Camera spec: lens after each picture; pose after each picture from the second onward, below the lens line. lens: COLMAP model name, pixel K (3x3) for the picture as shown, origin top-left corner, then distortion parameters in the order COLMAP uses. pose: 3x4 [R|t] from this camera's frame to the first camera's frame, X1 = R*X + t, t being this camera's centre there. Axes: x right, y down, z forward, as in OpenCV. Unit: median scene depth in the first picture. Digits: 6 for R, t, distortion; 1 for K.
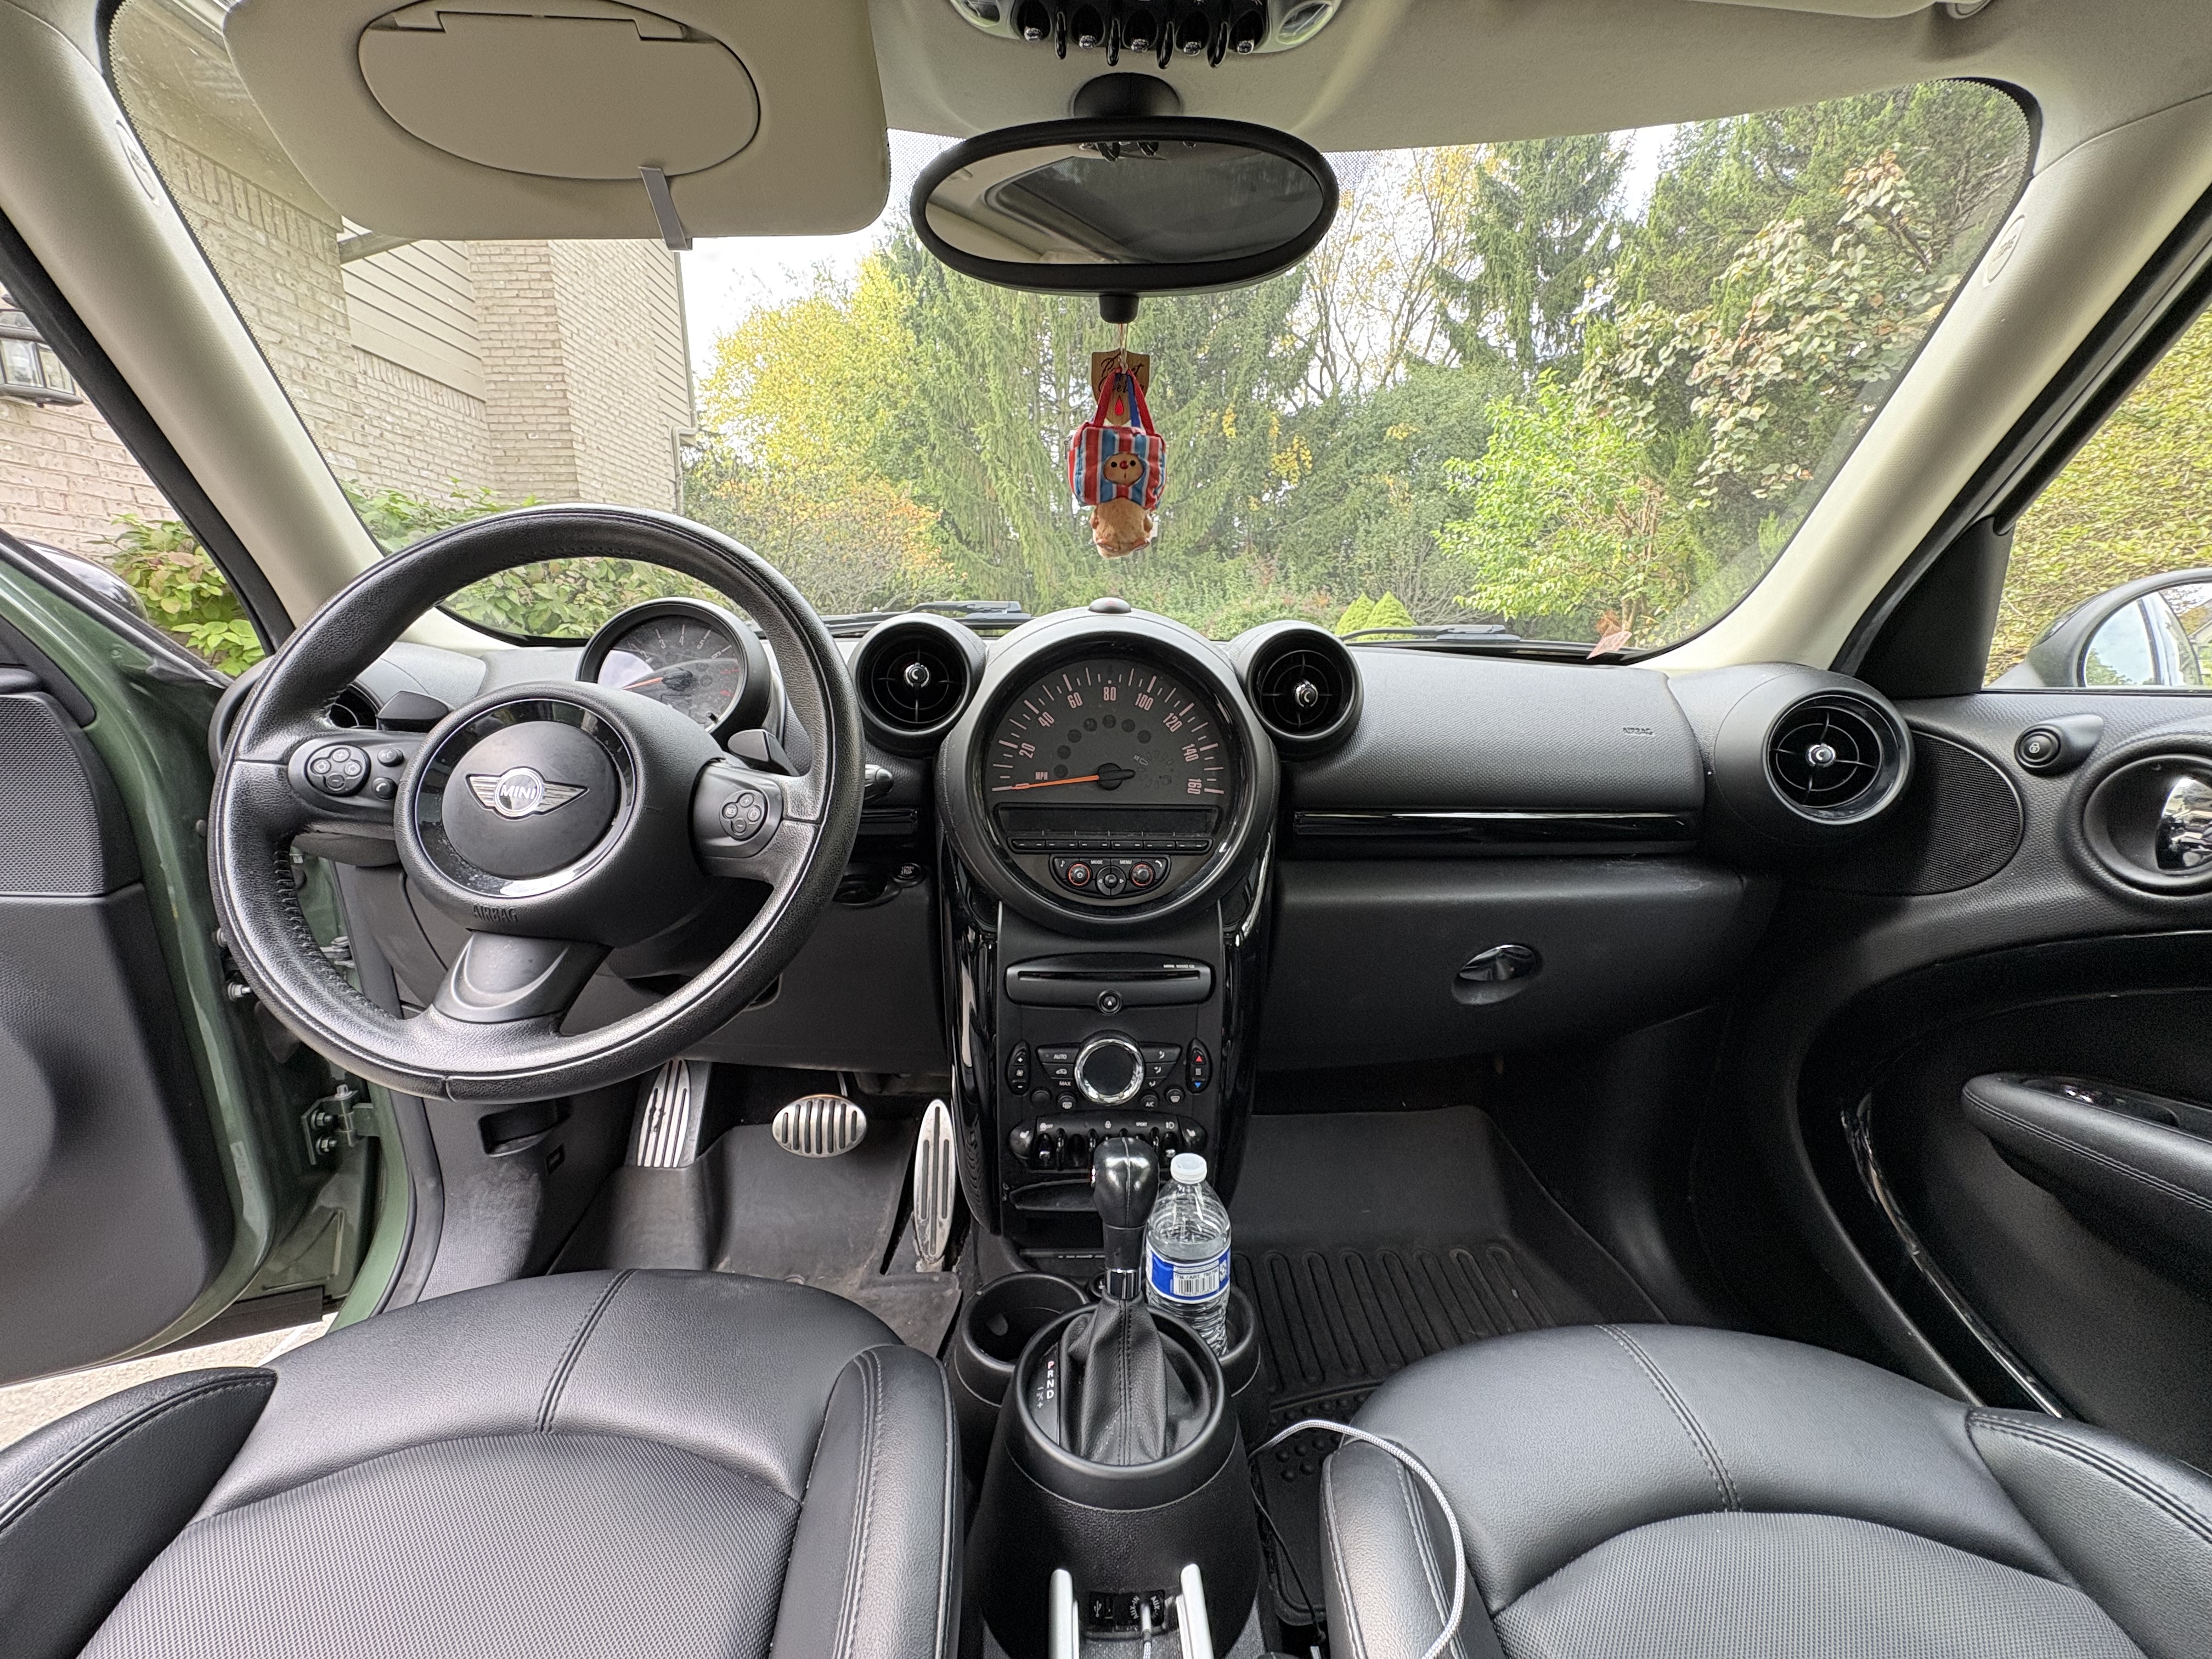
lens RADIAL K [[907.5, 0, 1133.0], [0, 907.5, 832.8], [0, 0, 1]] dist [-0.000689, 0.000034]
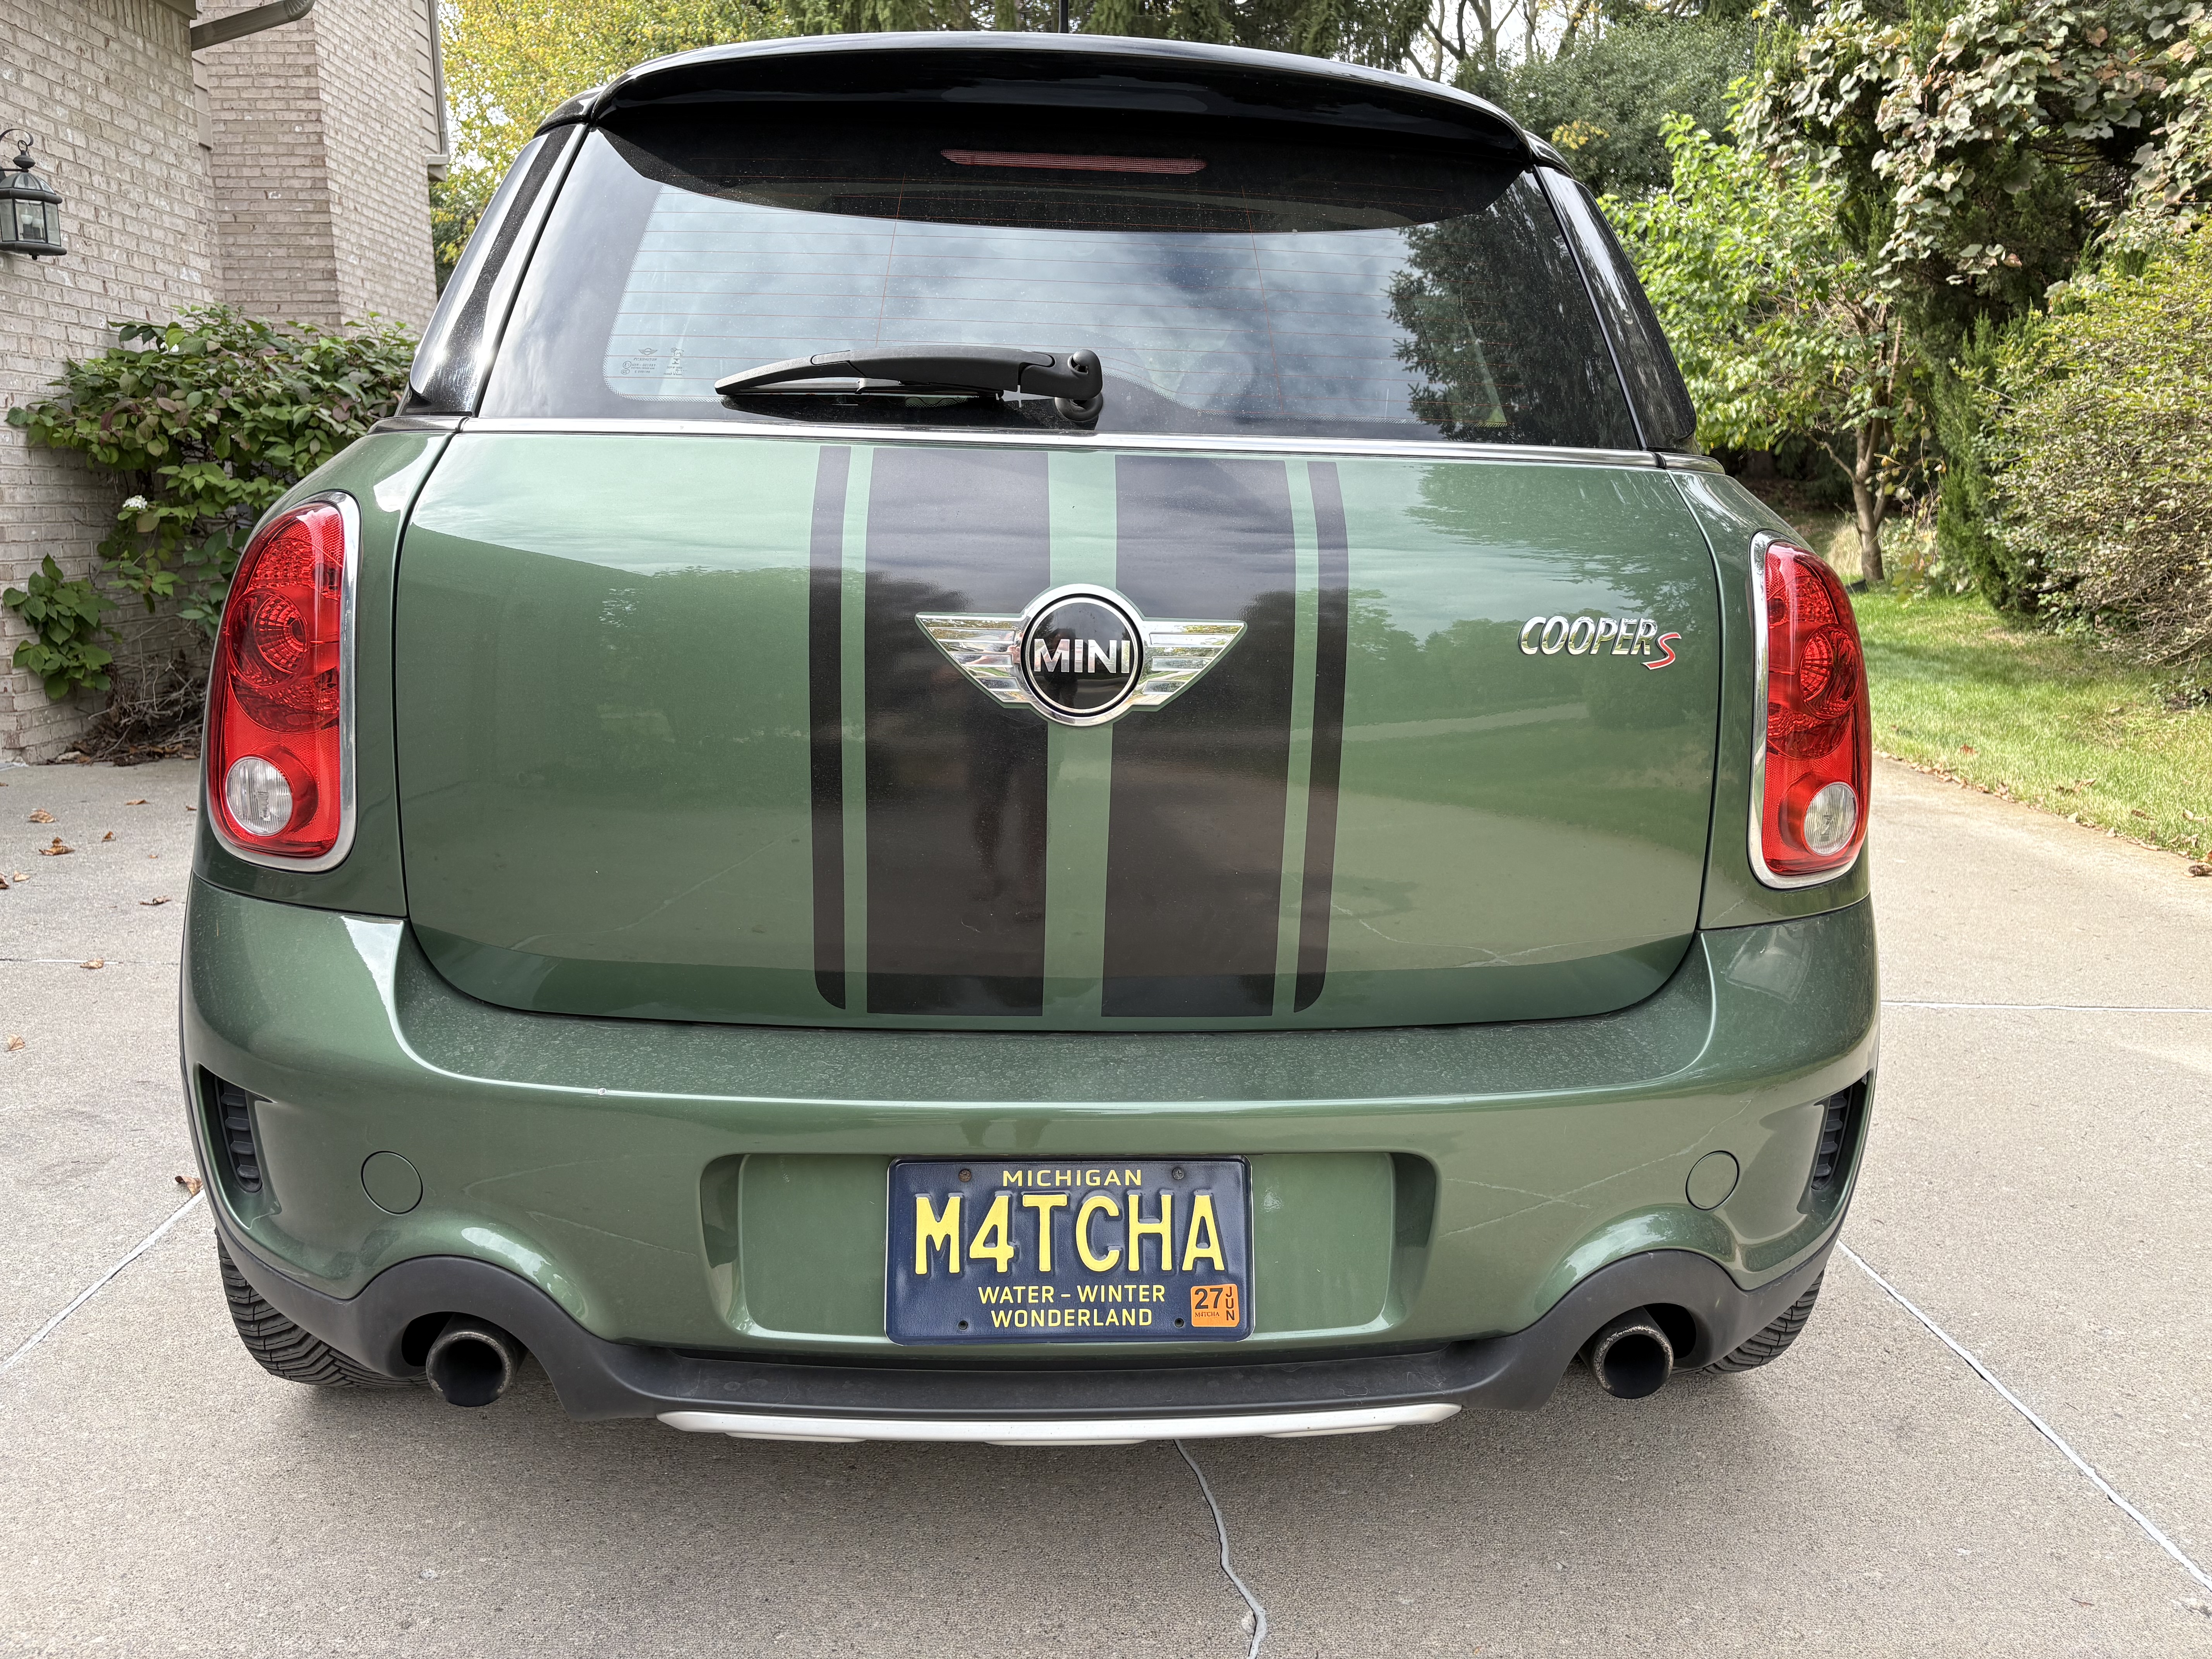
lens RADIAL K [[1671.5, 0, 1106.0], [0, 1671.5, 829.5], [0, 0, 1]] dist [-0.000029, -0.009309]
pose [[0.999905, 0.009031, -0.010385, 0.023535], [-0.009034, 0.999959, -0.000295, 0.069232], [0.010382, 0.000389, 0.999946, -0.352808]]
